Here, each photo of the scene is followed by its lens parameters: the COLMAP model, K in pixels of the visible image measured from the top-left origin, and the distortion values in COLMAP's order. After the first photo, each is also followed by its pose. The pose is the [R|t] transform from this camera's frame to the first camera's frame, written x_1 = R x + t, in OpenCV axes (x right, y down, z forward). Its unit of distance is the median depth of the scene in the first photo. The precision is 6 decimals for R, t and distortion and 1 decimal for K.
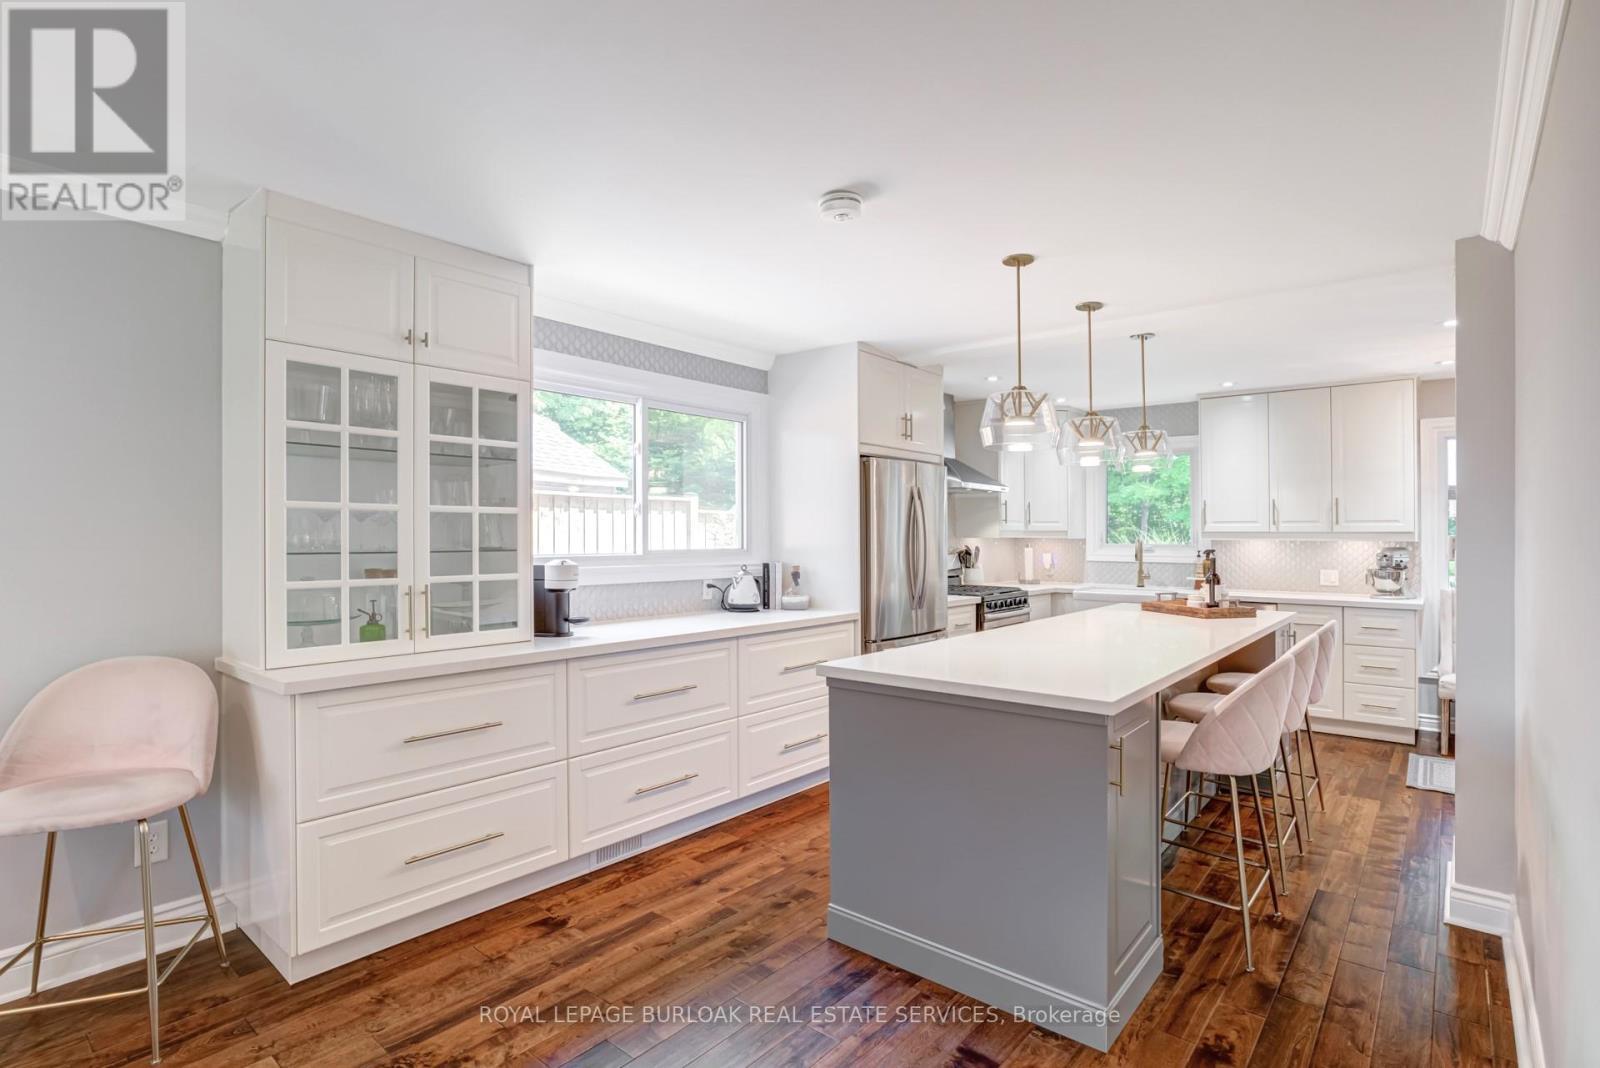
lens RADIAL K [[786.0, 0, 782.6], [0, 786.0, 530.8], [0, 0, 1]] dist [-0.001719, 0.000078]
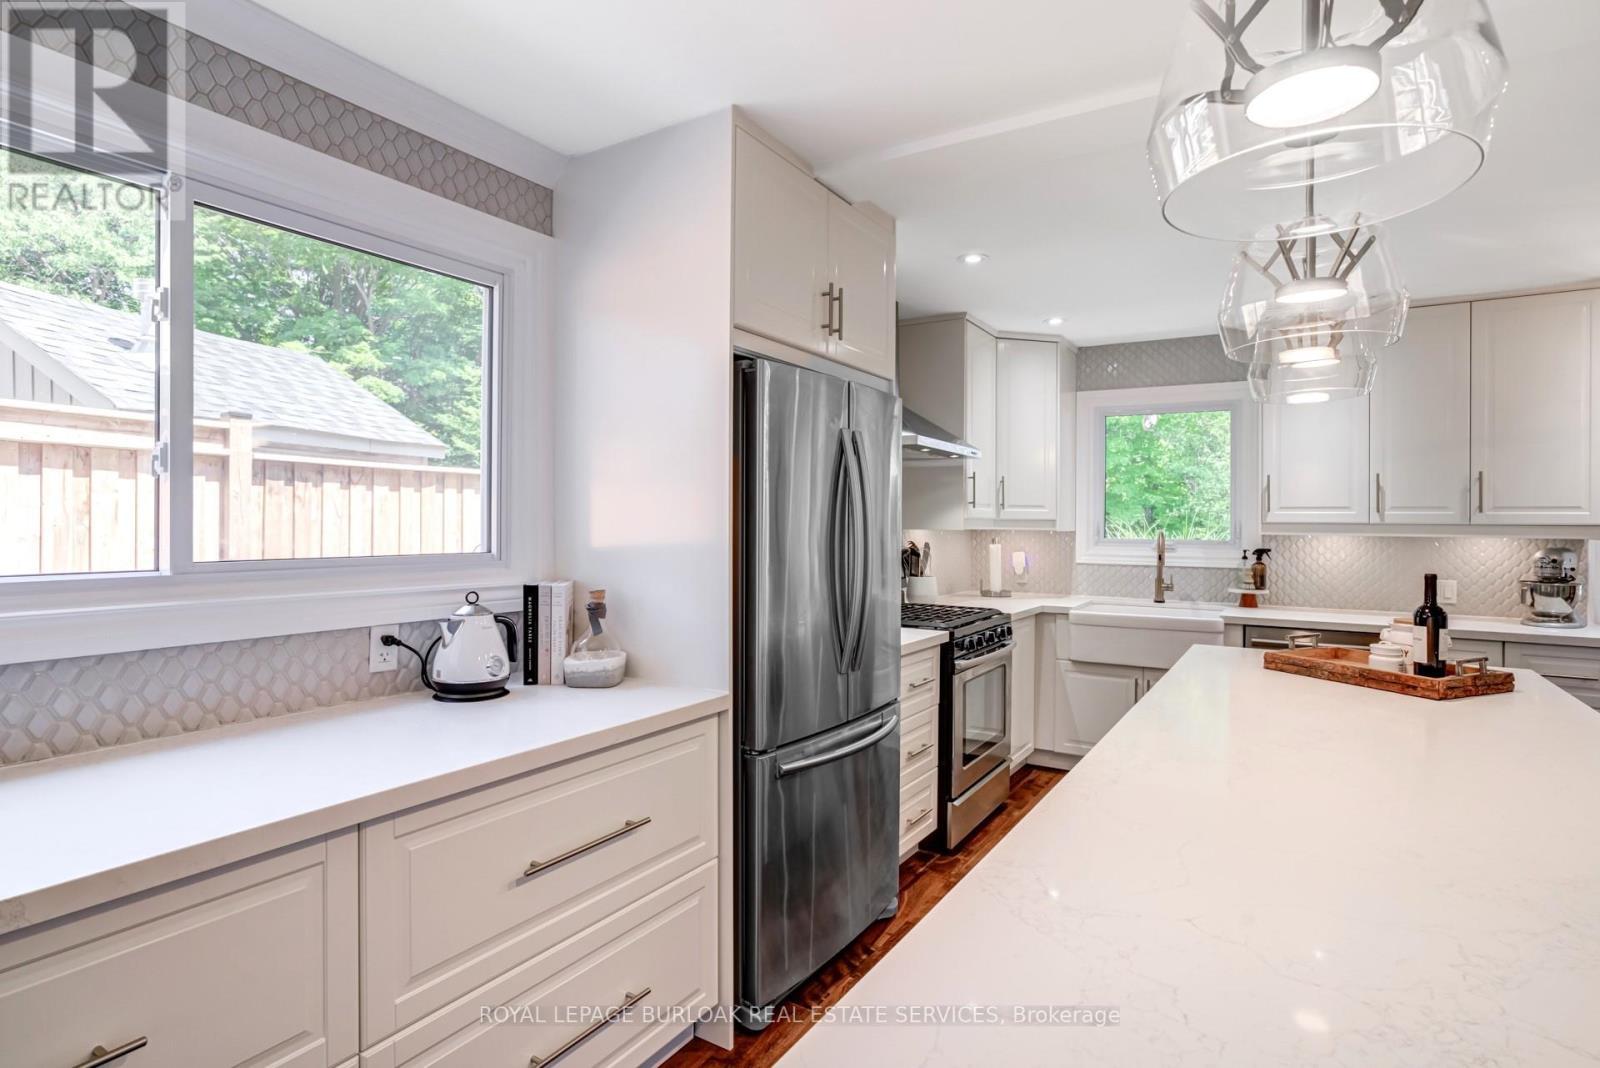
lens RADIAL K [[808.9, 0, 800.0], [0, 808.9, 534.0], [0, 0, 1]] dist [-0.009998, 0.000802]
pose [[0.989607, 0.003289, 0.143757, 0.057362], [-0.005941, 0.999820, 0.018026, 0.001358], [-0.143672, -0.018693, 0.989449, 0.435148]]
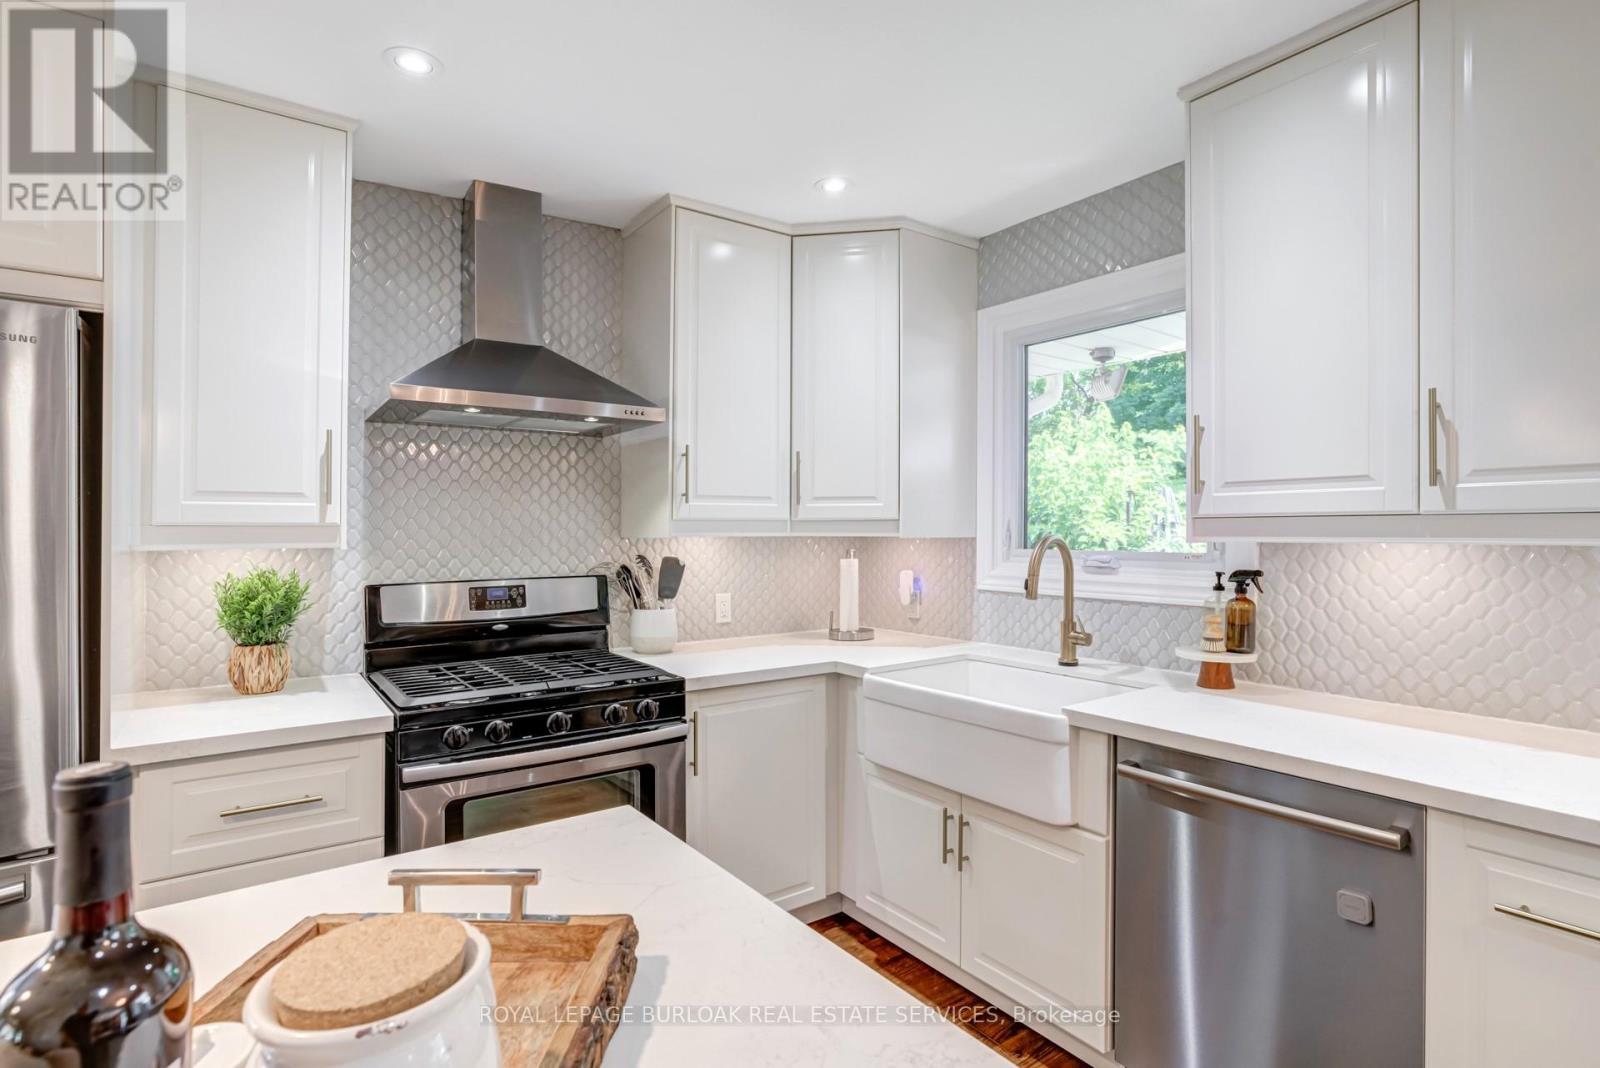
lens RADIAL K [[786.0, 0, 782.6], [0, 786.0, 530.8], [0, 0, 1]] dist [-0.001719, 0.000078]
pose [[0.967873, -0.008873, -0.251283, 0.515261], [0.010187, 0.999940, 0.003929, 0.004832], [0.251233, -0.006363, 0.967906, 0.740220]]
